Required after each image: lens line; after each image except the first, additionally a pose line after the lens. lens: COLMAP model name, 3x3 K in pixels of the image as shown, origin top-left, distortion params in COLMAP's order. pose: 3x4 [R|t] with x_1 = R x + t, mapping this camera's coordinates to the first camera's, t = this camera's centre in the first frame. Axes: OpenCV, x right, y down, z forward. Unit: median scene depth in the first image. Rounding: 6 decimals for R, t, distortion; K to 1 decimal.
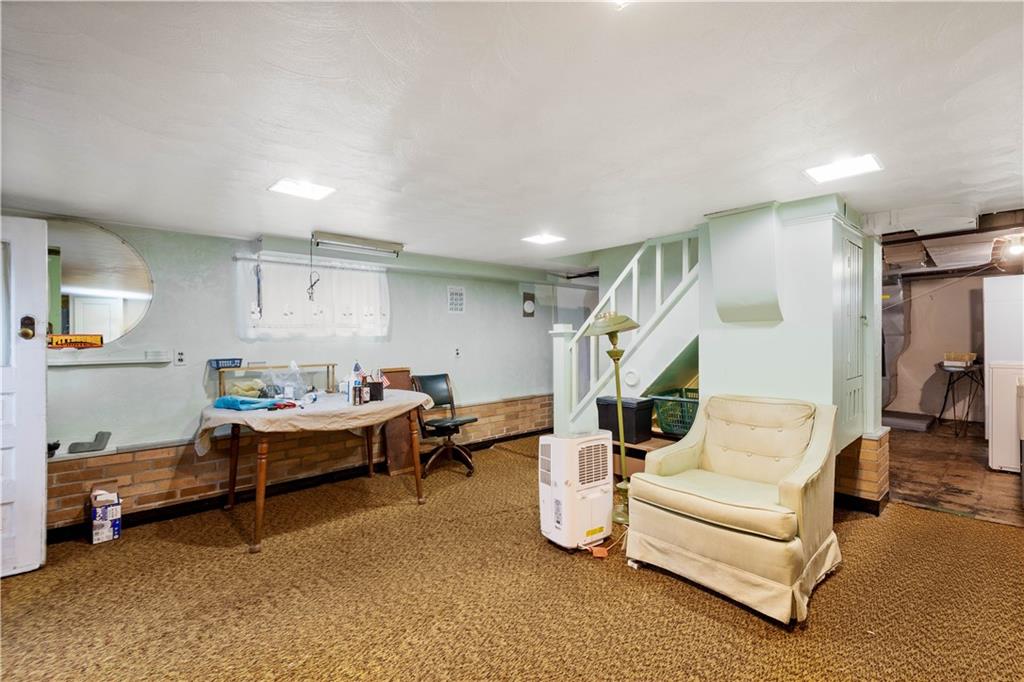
lens RADIAL K [[442.9, 0, 512.0], [0, 442.9, 341.0], [0, 0, 1]] dist [0.000238, 0.000122]
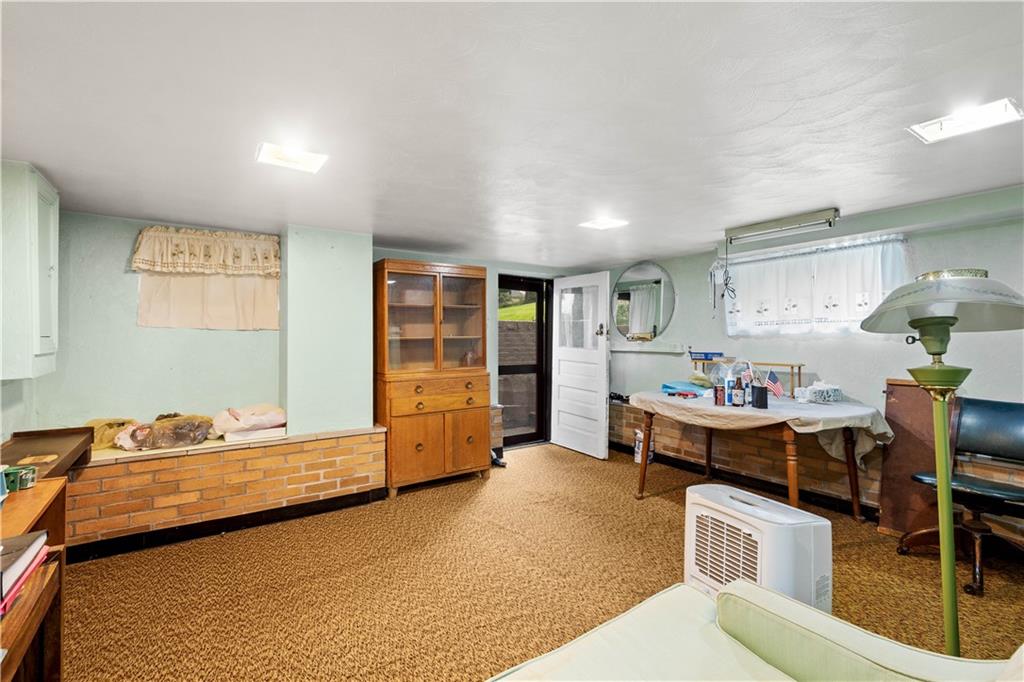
lens RADIAL K [[455.1, 0, 512.0], [0, 455.1, 341.0], [0, 0, 1]] dist [0.000057, -0.000019]
pose [[-0.118840, 0.015068, -0.992799, 0.646780], [-0.005807, 0.999857, 0.015870, -0.007589], [0.992896, 0.007651, -0.118735, 0.637802]]
